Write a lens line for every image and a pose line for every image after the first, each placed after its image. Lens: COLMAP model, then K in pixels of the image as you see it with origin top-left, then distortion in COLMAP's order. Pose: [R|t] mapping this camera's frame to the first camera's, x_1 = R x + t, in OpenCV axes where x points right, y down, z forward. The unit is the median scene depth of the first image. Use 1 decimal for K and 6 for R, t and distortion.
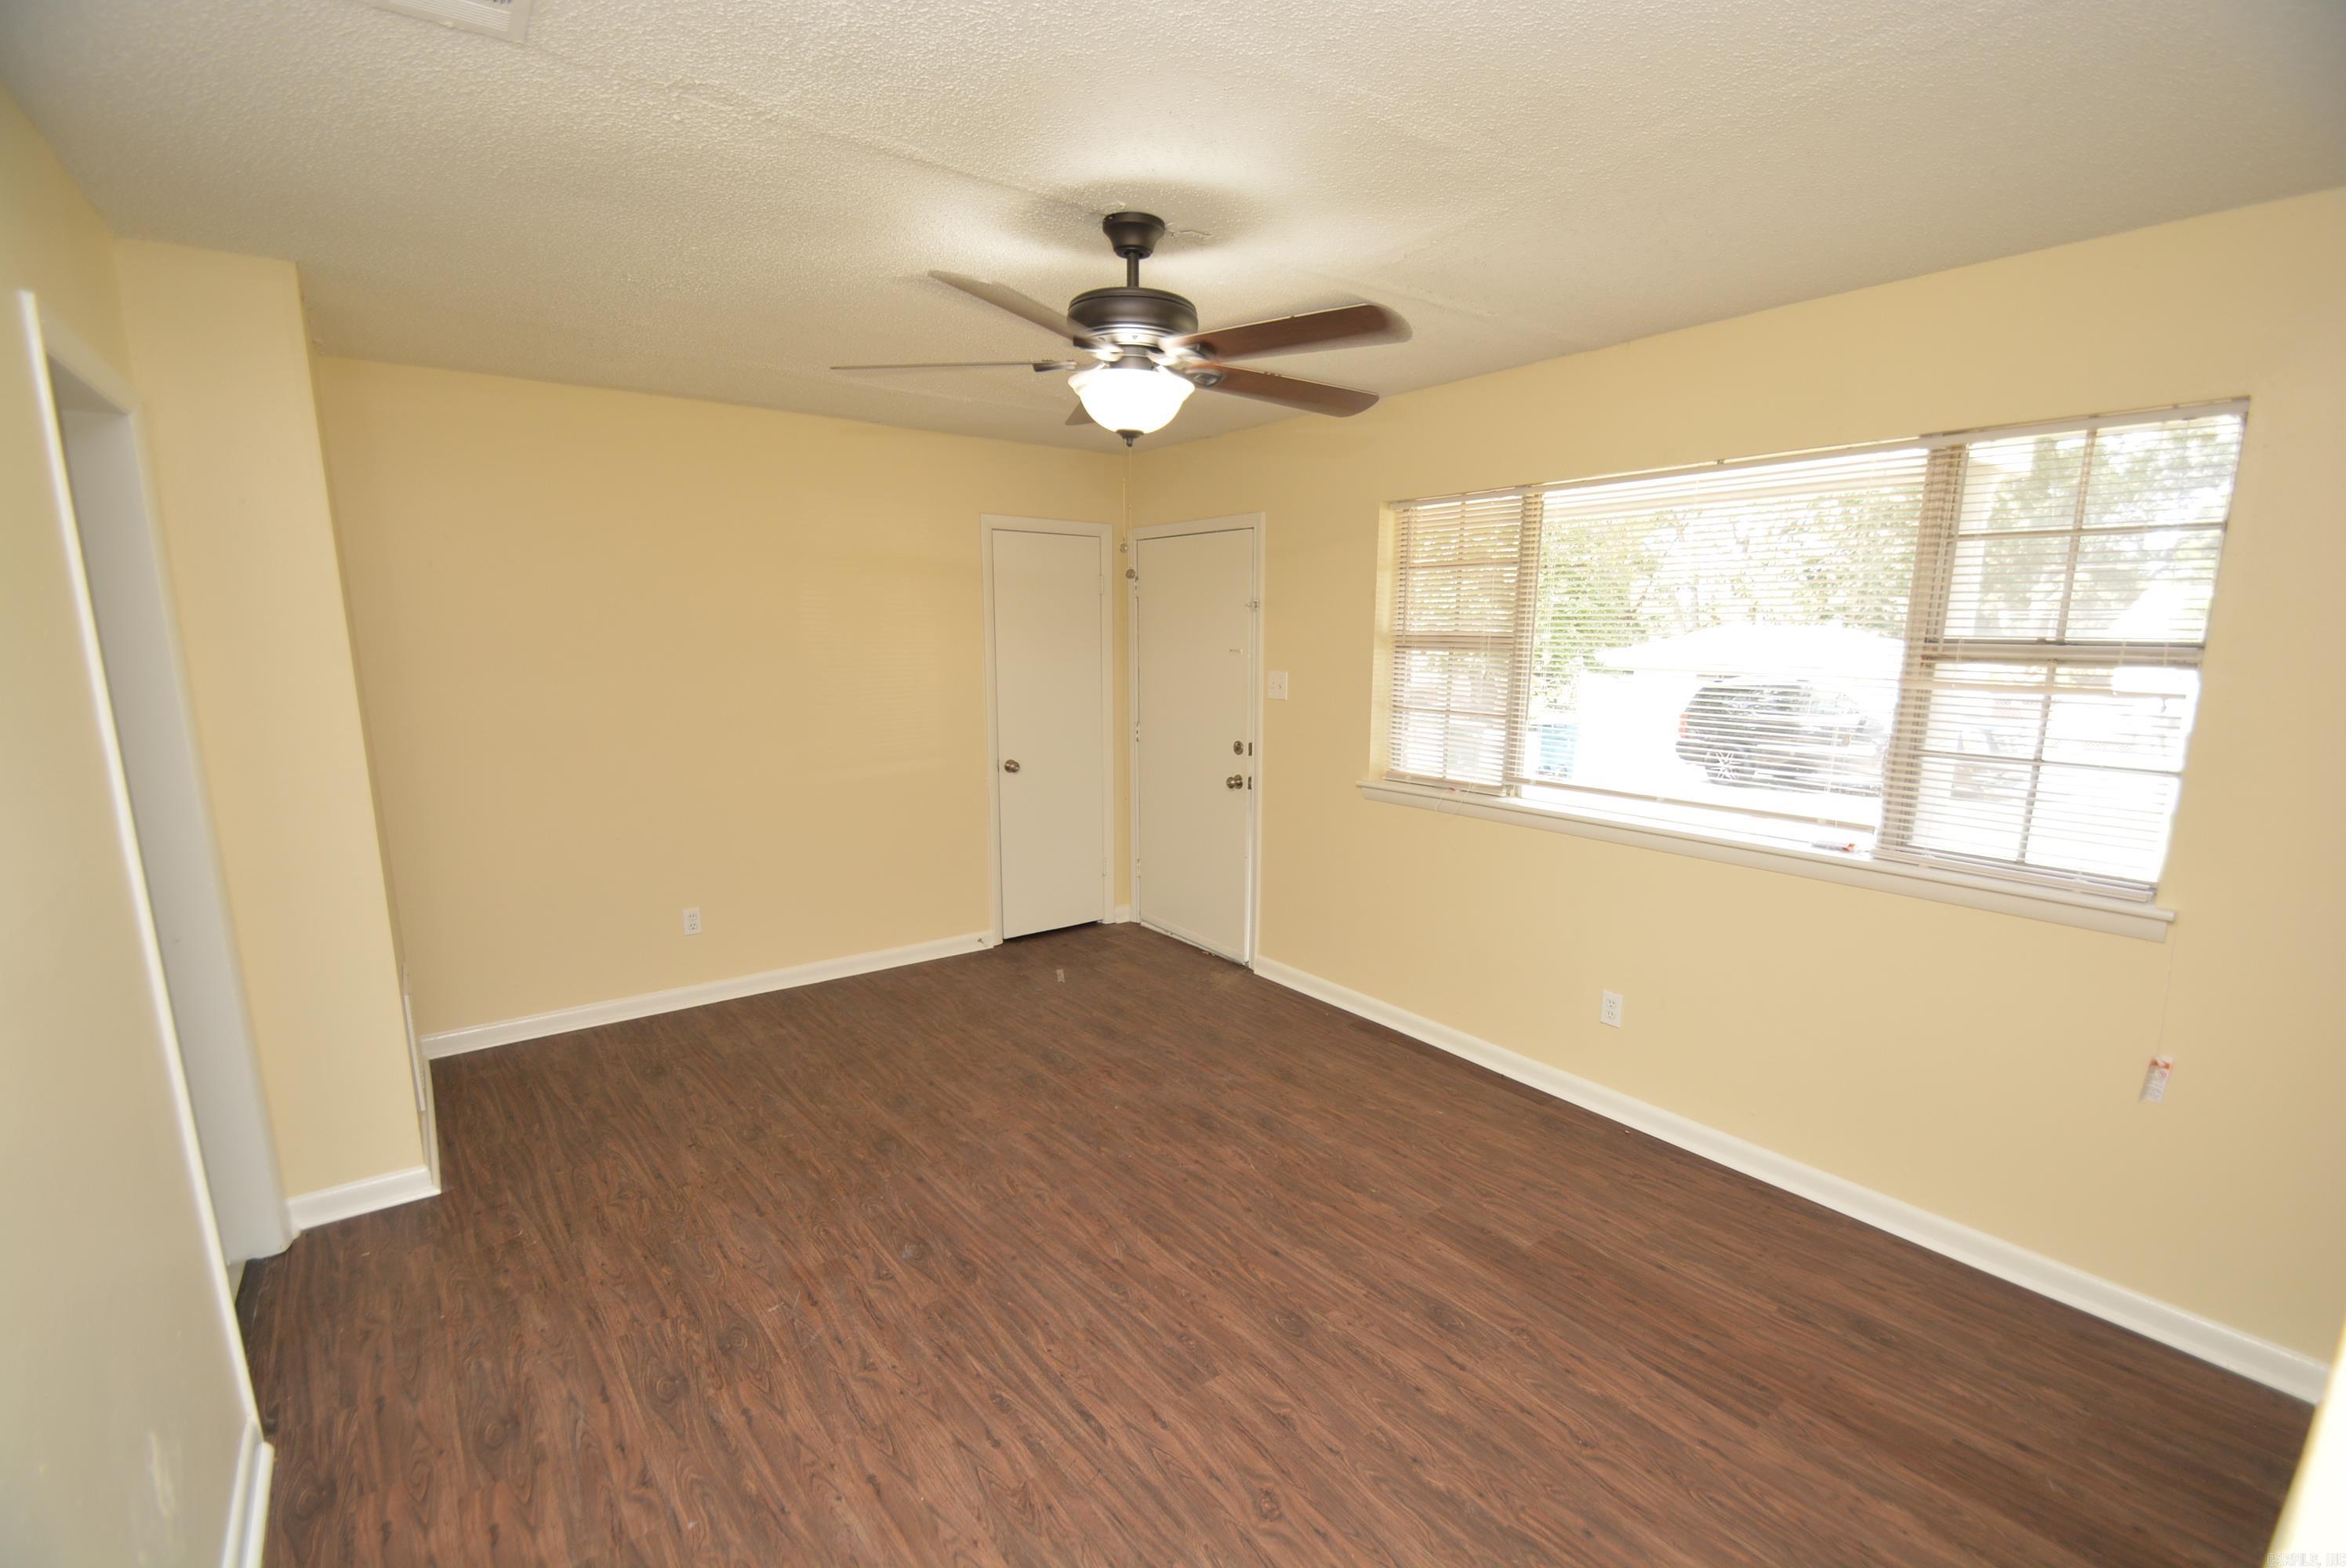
lens RADIAL K [[1026.5, 0, 1185.7], [0, 1026.5, 832.1], [0, 0, 1]] dist [0.025690, -0.022718]
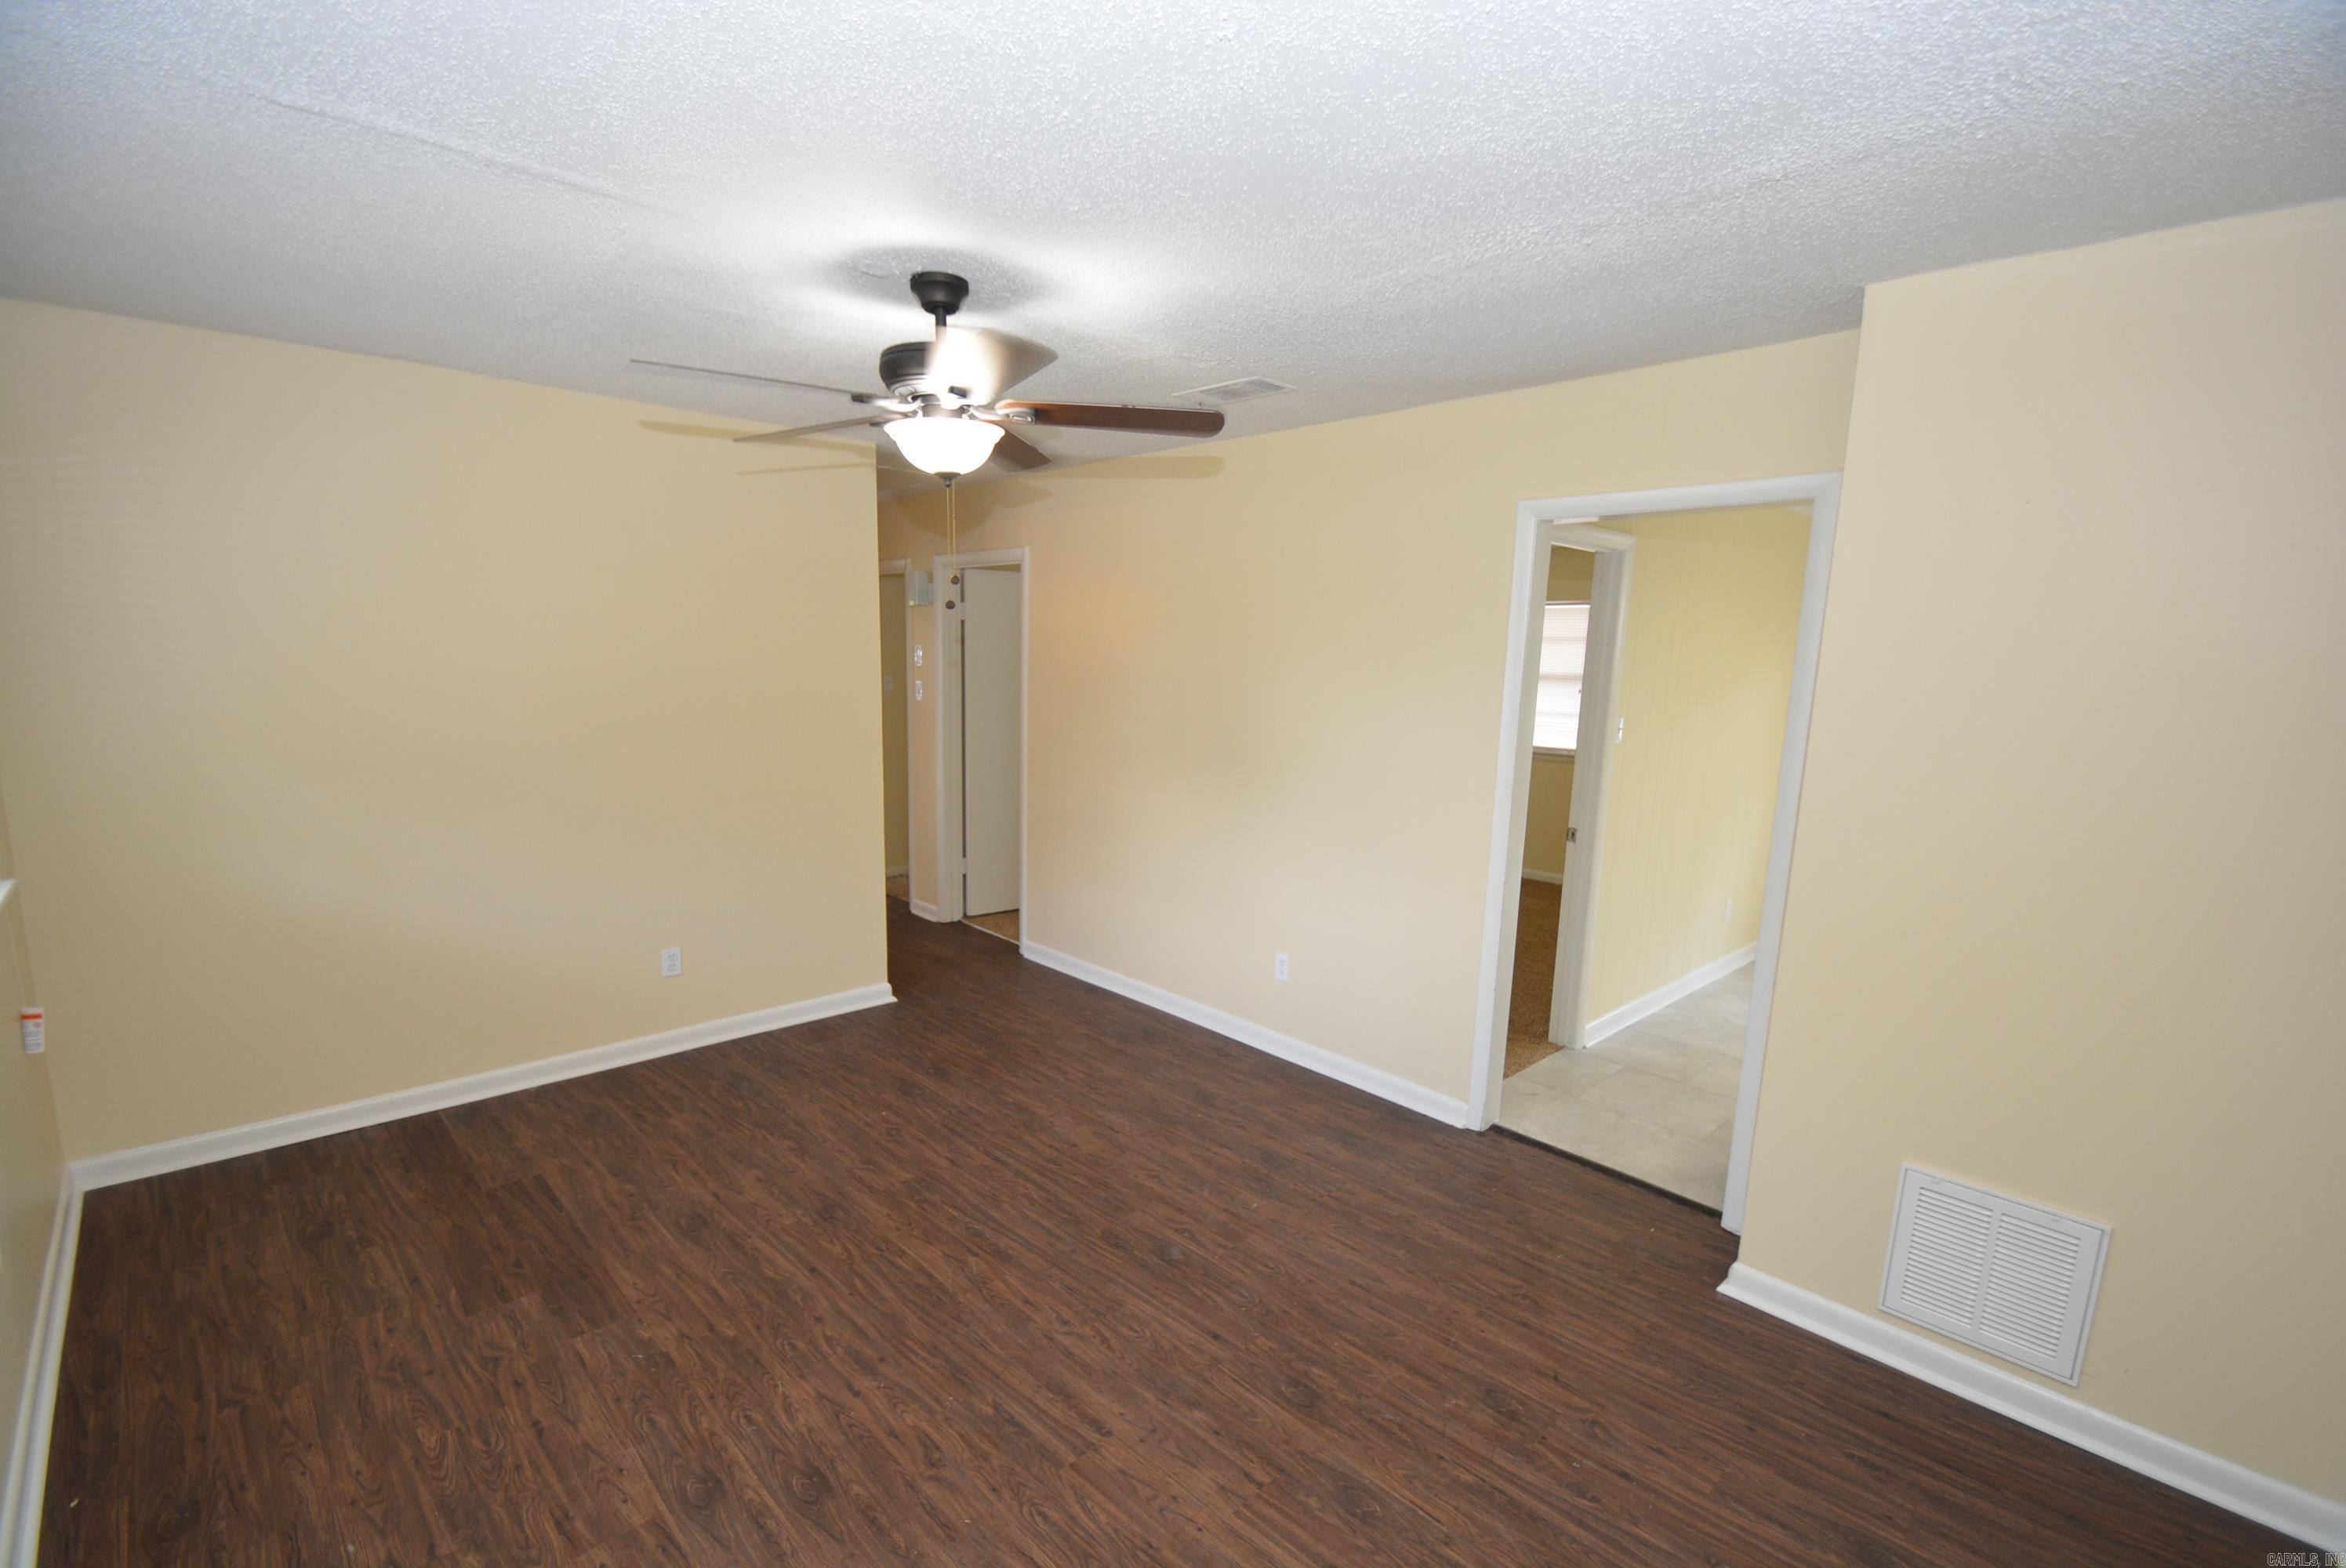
lens RADIAL K [[1026.5, 0, 1185.7], [0, 1026.5, 832.1], [0, 0, 1]] dist [0.025690, -0.022718]
pose [[-0.992531, -0.010964, -0.121503, -0.149143], [-0.055090, 0.928905, 0.366197, -0.383001], [0.108849, 0.370156, -0.922571, 1.842074]]
